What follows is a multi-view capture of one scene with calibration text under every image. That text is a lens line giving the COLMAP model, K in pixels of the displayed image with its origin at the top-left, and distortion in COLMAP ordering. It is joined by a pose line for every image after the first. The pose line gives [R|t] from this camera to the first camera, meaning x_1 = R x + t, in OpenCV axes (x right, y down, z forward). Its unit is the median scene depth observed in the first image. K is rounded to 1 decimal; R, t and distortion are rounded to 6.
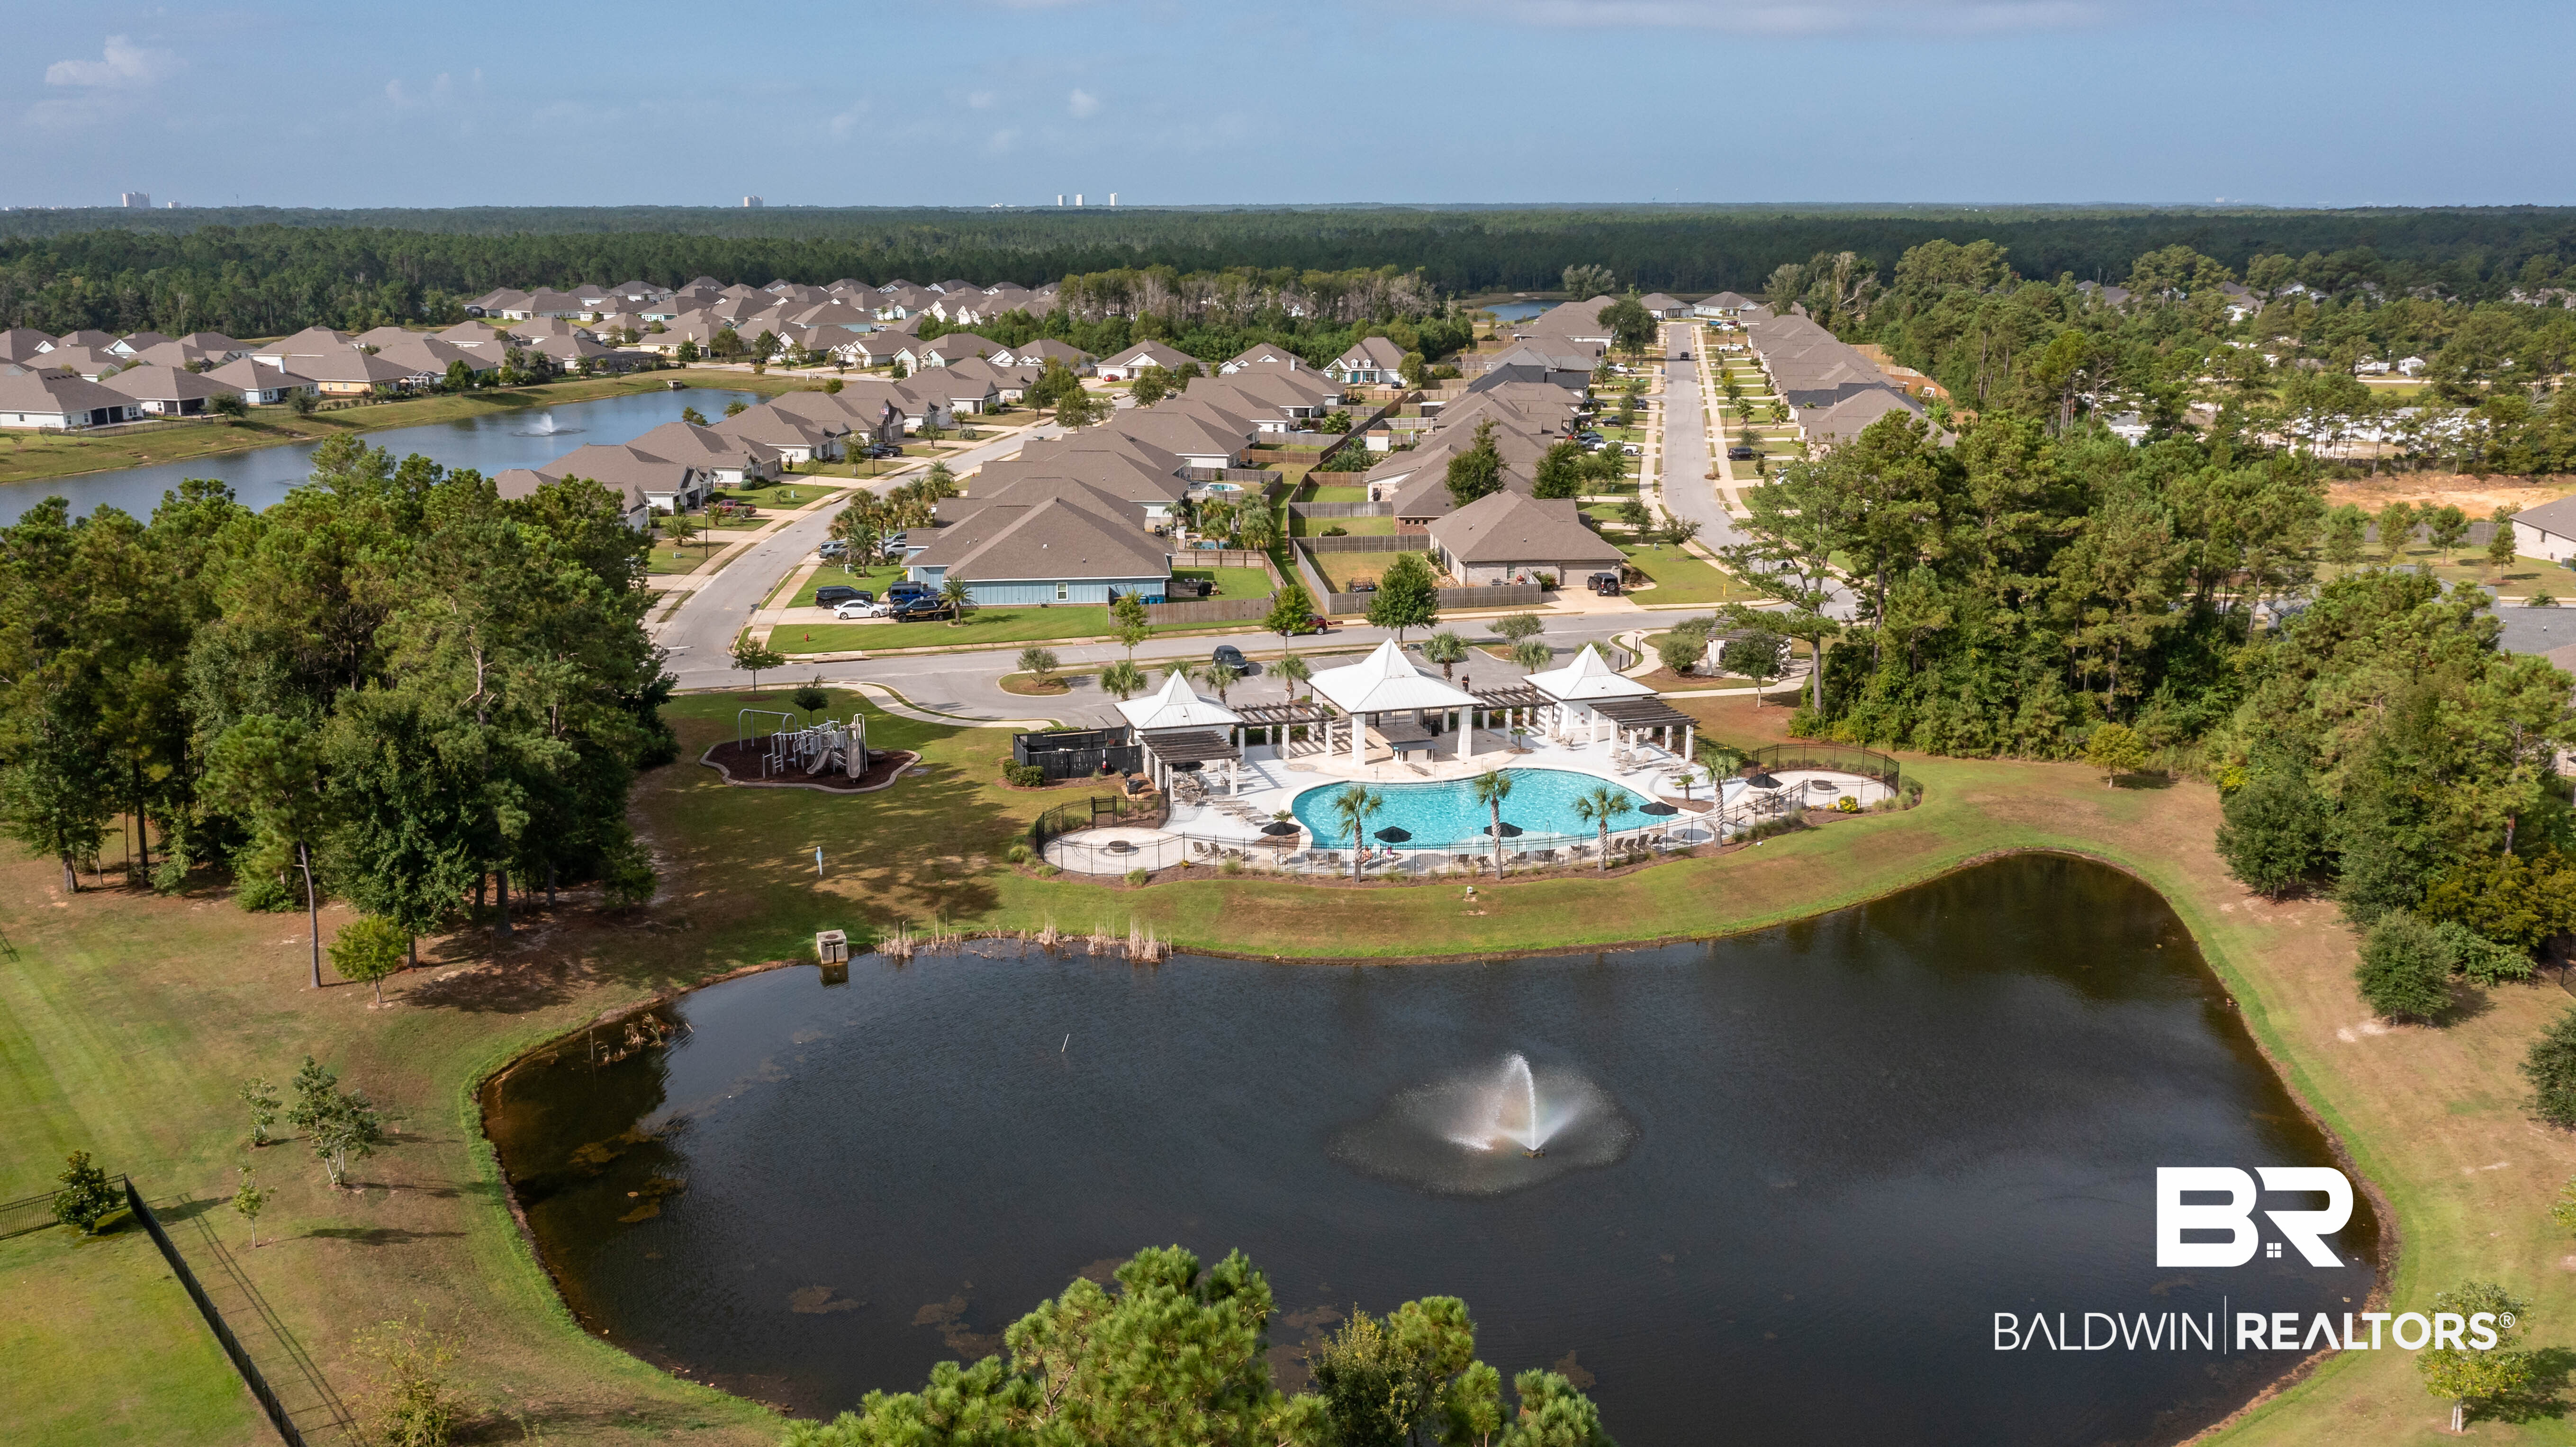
lens RADIAL K [[2153.0, 0, 1283.9], [0, 2153.0, 720.3], [0, 0, 1]] dist [-0.040325, 0.017993]
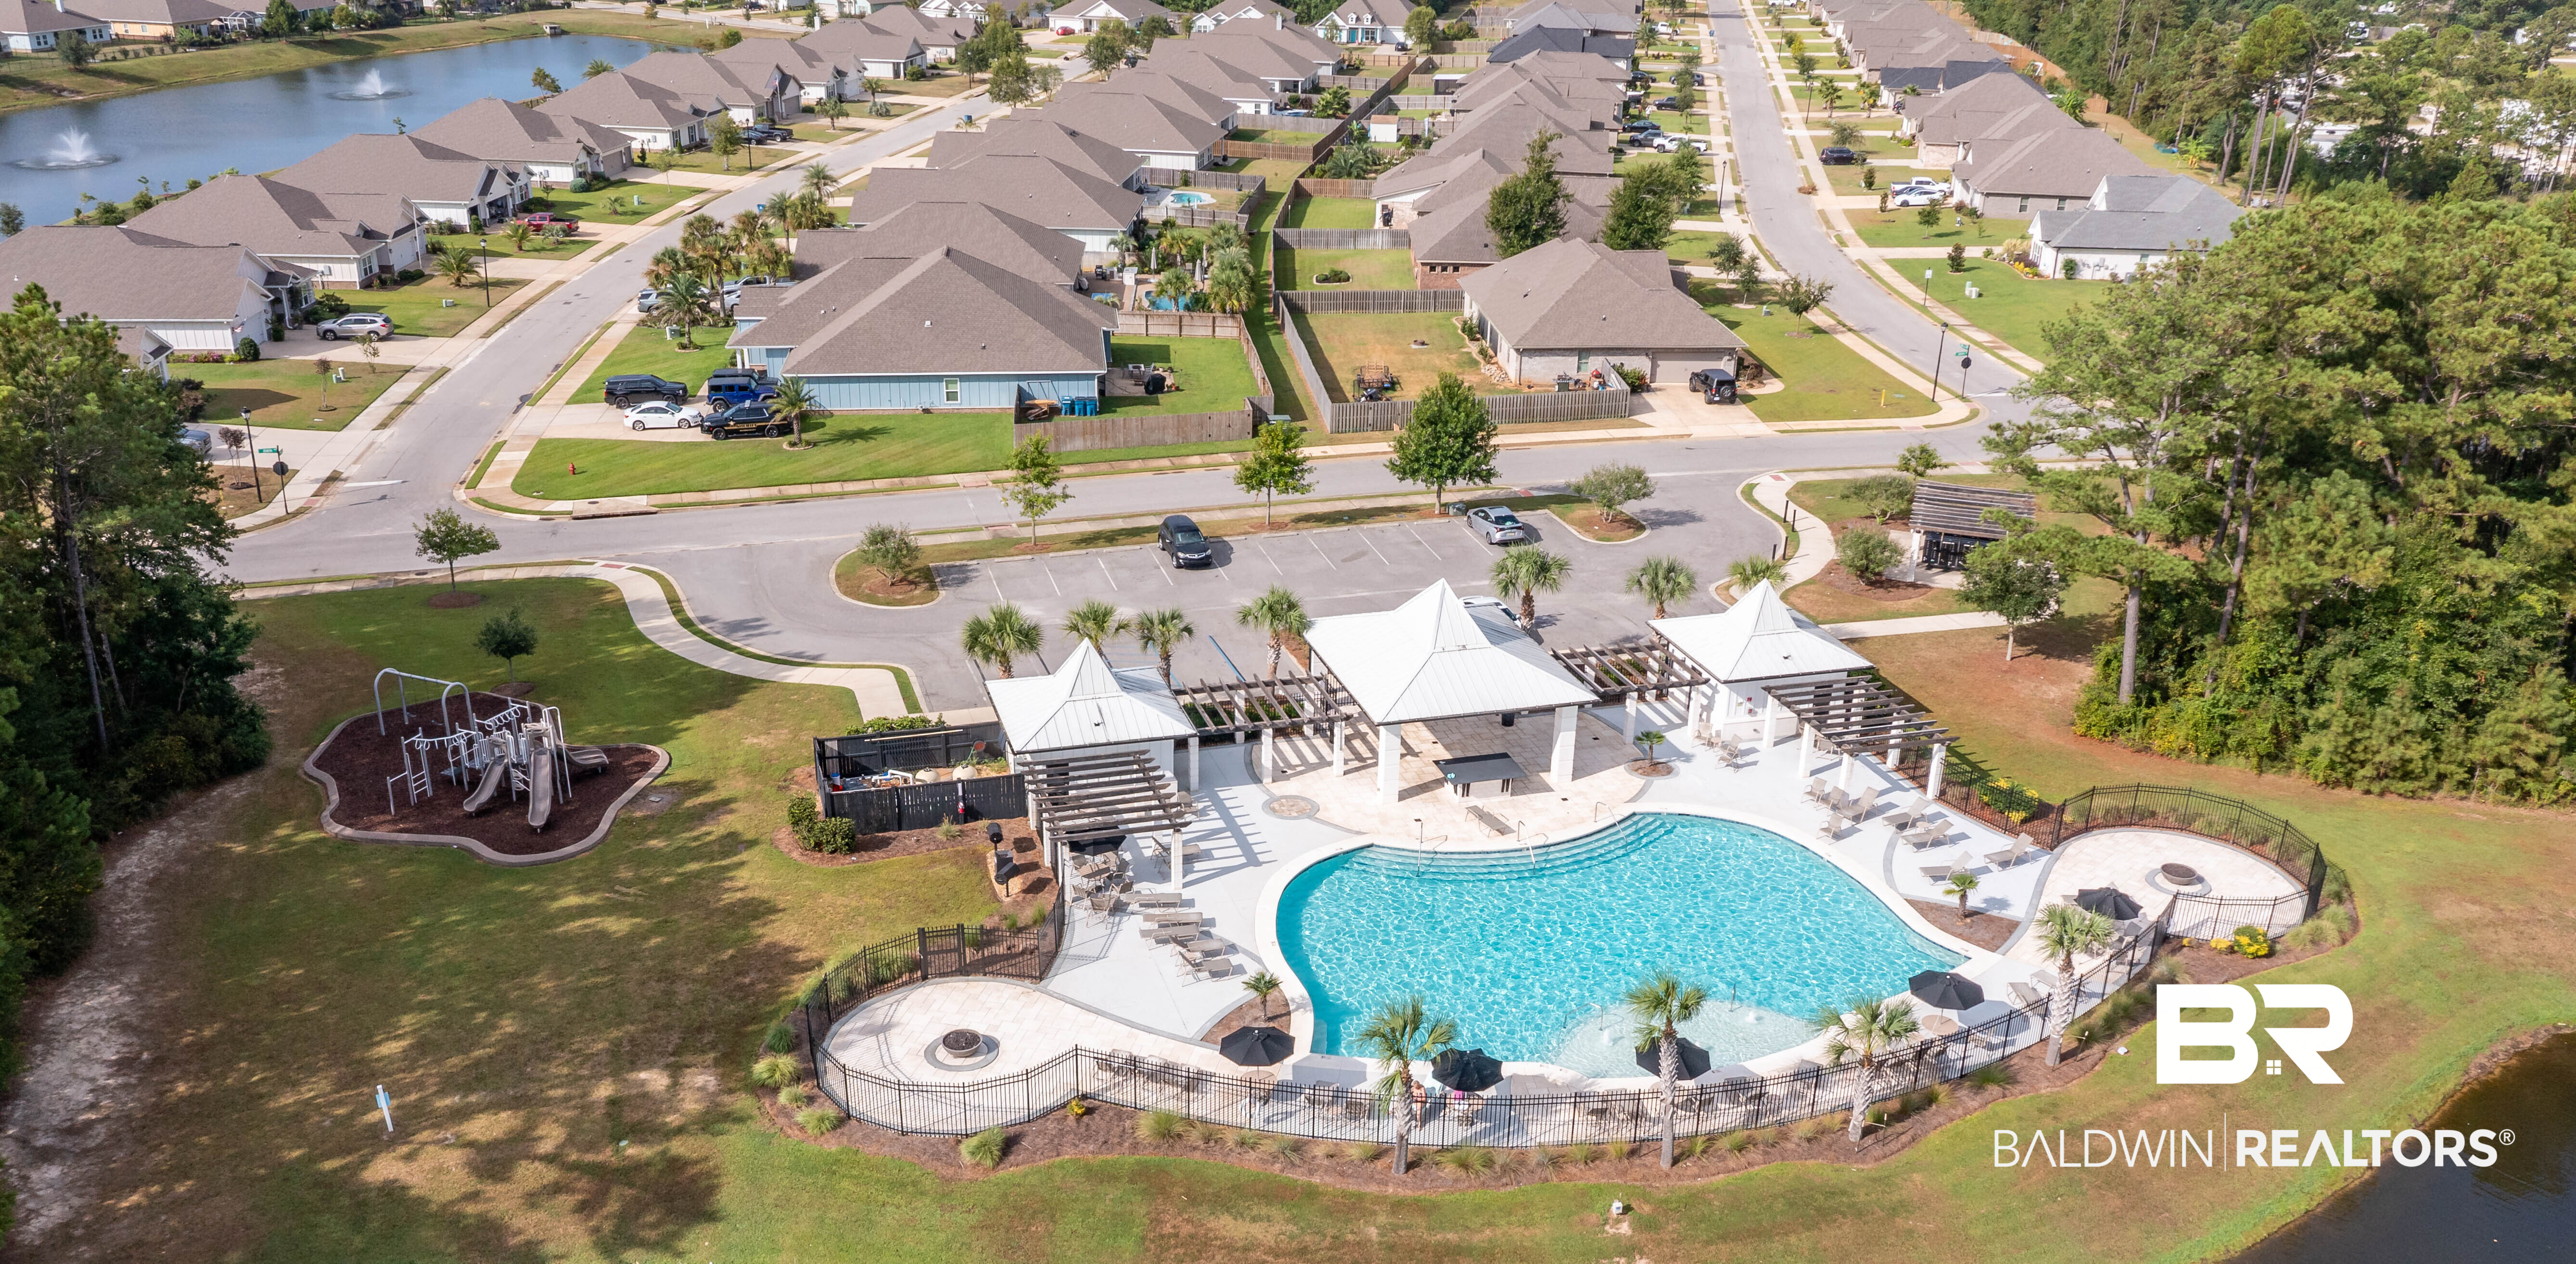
lens RADIAL K [[2075.5, 0, 1265.7], [0, 2075.5, 732.8], [0, 0, 1]] dist [-0.014582, -0.000001]
pose [[0.999869, 0.015408, 0.004981, -0.002009], [-0.016050, 0.983813, 0.178477, -0.073795], [-0.002150, -0.178534, 0.983931, 0.316043]]
